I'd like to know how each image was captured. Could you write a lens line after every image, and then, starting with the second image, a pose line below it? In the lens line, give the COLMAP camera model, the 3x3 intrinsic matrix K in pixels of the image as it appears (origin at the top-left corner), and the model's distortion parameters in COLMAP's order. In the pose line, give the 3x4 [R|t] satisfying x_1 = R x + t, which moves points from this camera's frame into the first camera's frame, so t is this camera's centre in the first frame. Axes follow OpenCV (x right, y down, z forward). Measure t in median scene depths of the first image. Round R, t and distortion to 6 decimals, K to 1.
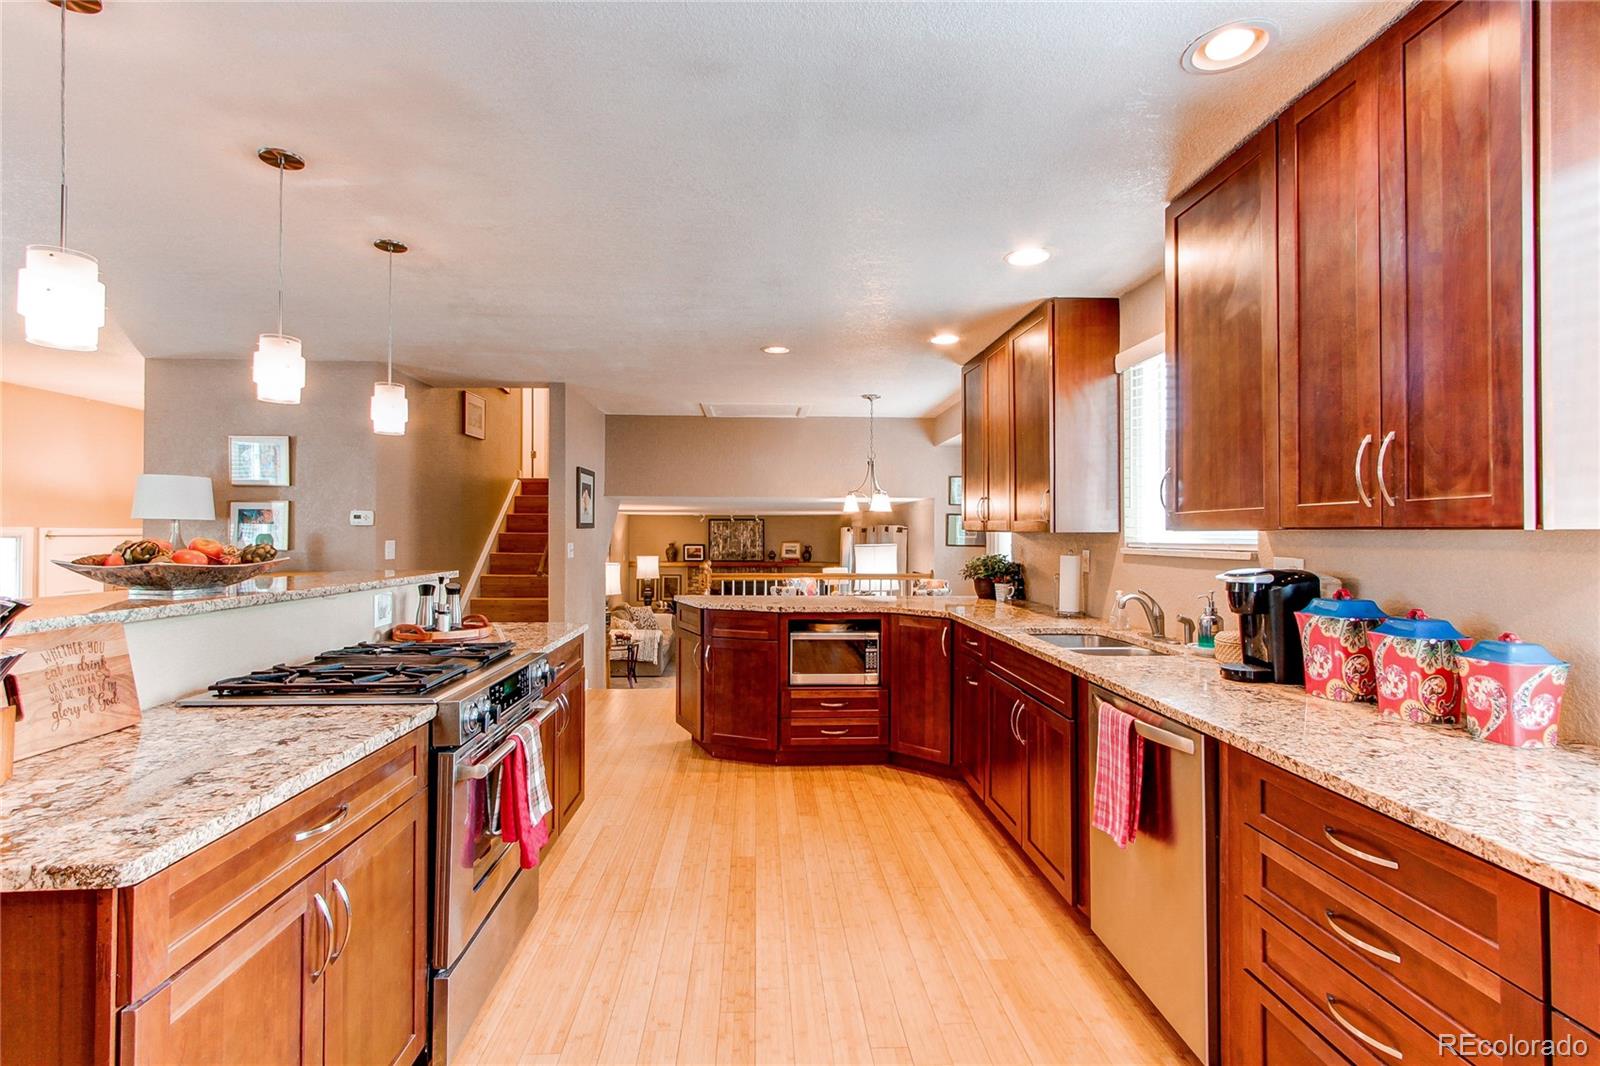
lens RADIAL K [[748.1, 0, 788.3], [0, 748.1, 527.1], [0, 0, 1]] dist [-0.000769, 0.002749]
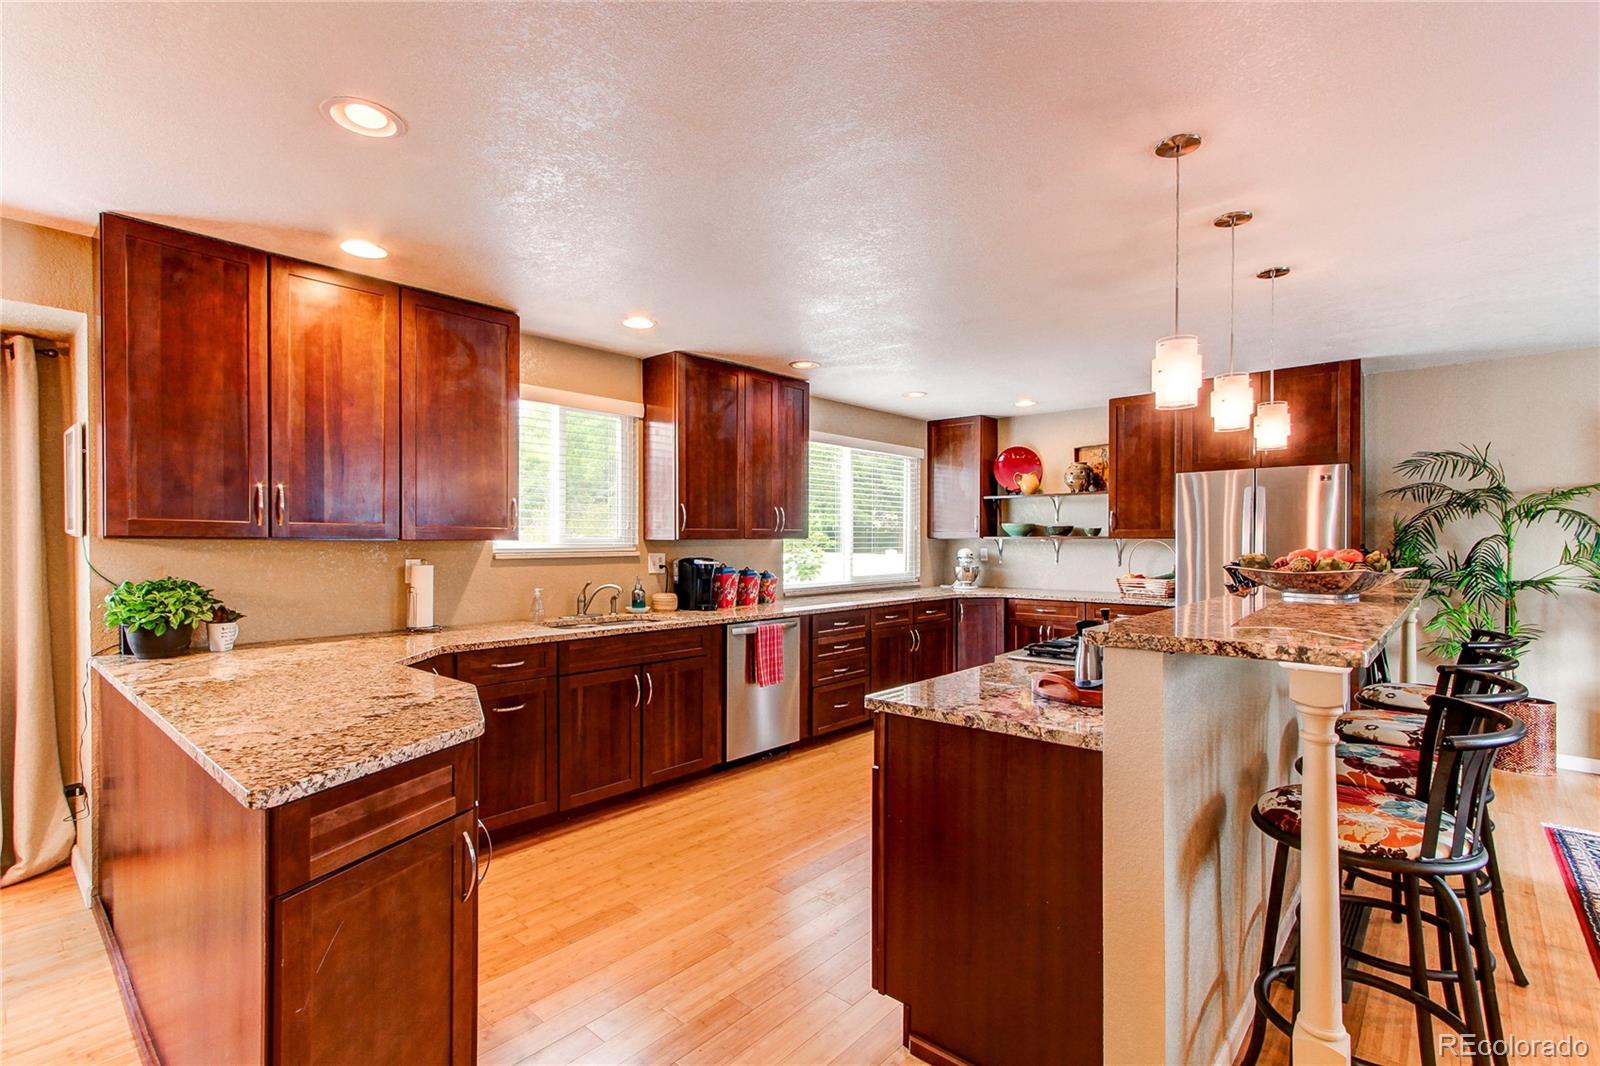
lens RADIAL K [[748.1, 0, 789.2], [0, 748.1, 545.8], [0, 0, 1]] dist [-0.000769, 0.002749]
pose [[-0.715075, -0.008338, 0.698998, -0.752434], [-0.007318, 0.999963, 0.004443, 0.009098], [-0.699009, -0.001938, -0.715110, 1.730384]]
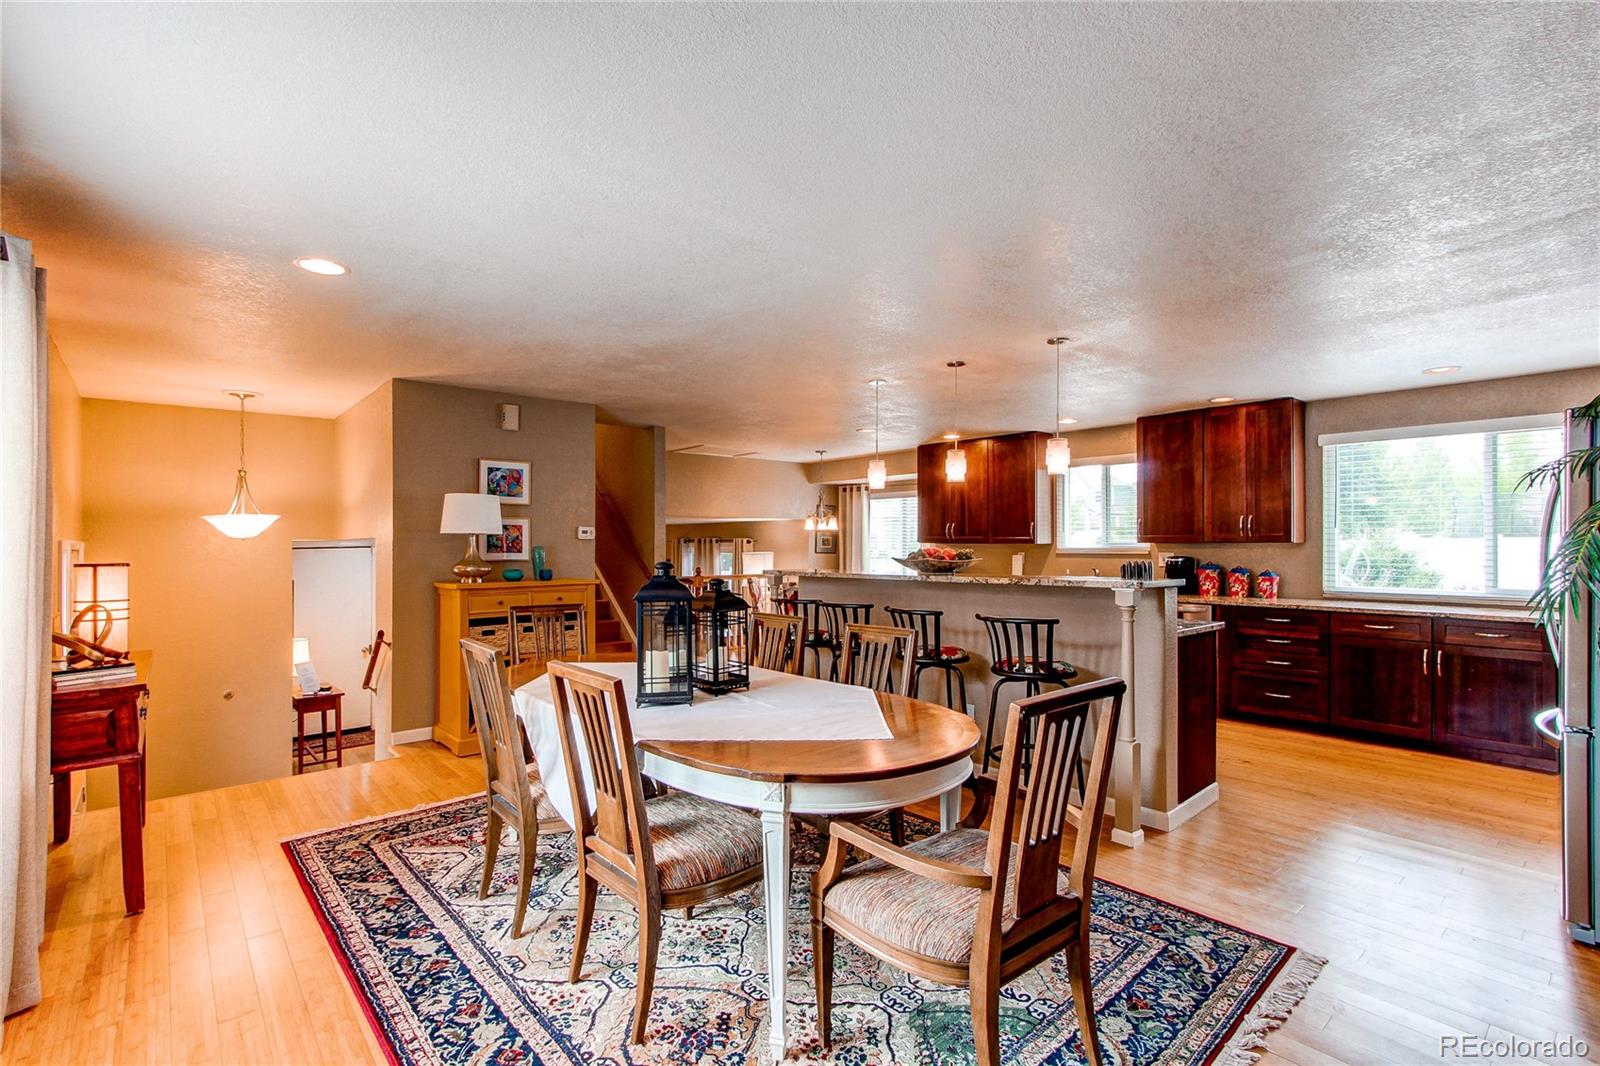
lens RADIAL K [[748.1, 0, 785.6], [0, 748.1, 547.0], [0, 0, 1]] dist [-0.000769, 0.002749]
pose [[0.788237, -0.004677, 0.615353, -1.736951], [-0.002508, 0.999938, 0.010812, -0.005658], [-0.615366, -0.010066, 0.788177, -0.259871]]
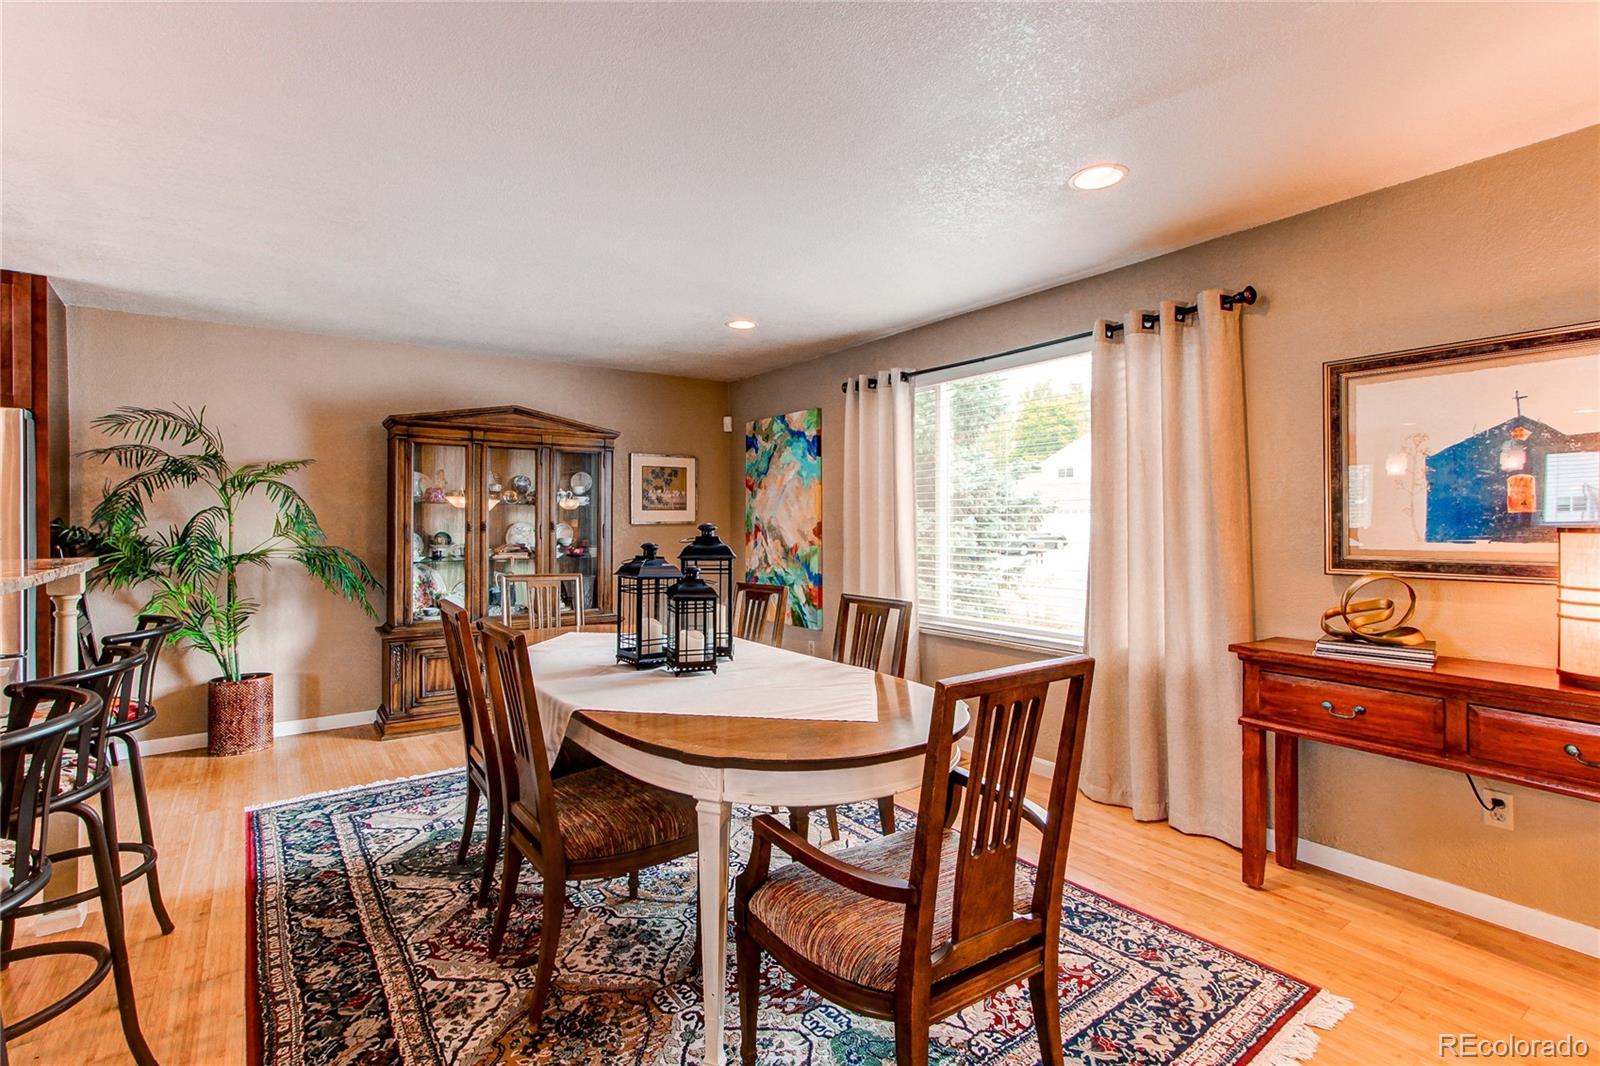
lens RADIAL K [[748.1, 0, 795.9], [0, 748.1, 518.4], [0, 0, 1]] dist [-0.000769, 0.002749]
pose [[-0.836069, 0.001149, -0.548623, -0.854803], [0.007250, 0.999934, -0.008954, 0.025227], [0.548577, -0.011464, -0.836022, 1.444330]]
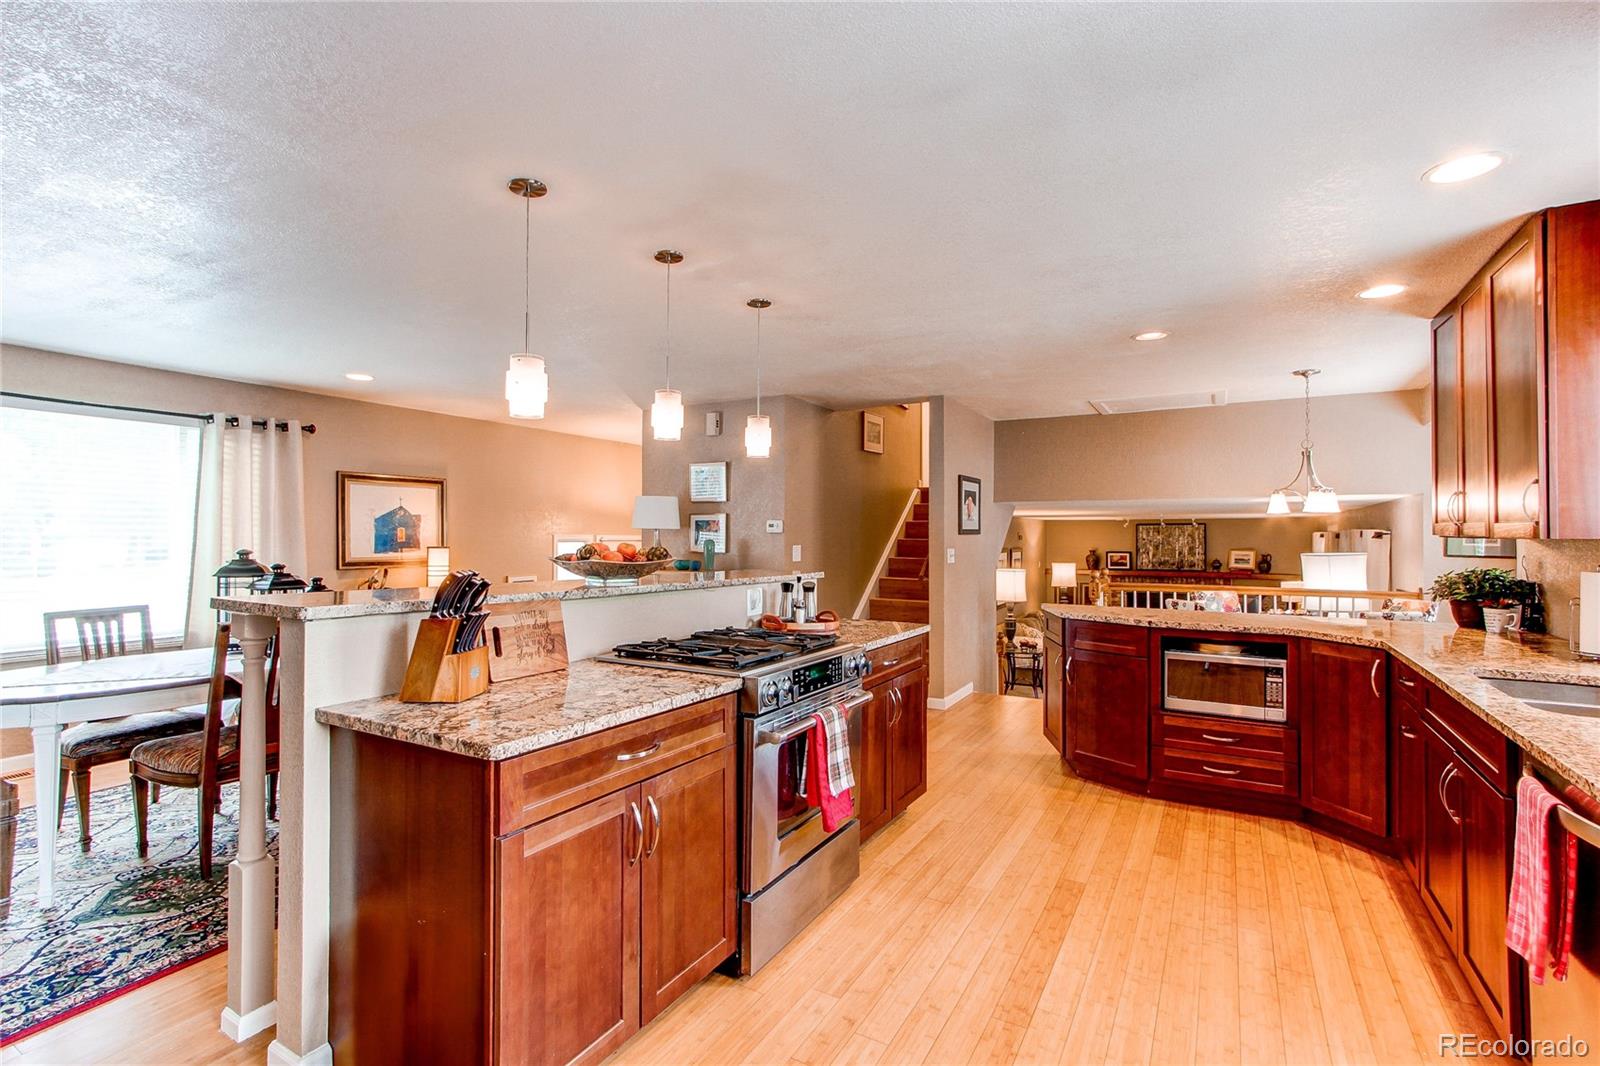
lens RADIAL K [[748.1, 0, 777.8], [0, 748.1, 531.3], [0, 0, 1]] dist [-0.000769, 0.002749]
pose [[0.833247, -0.004689, -0.552881, 0.161723], [0.003418, 0.999989, -0.003330, -0.000332], [0.552890, 0.000886, 0.833254, 0.002252]]
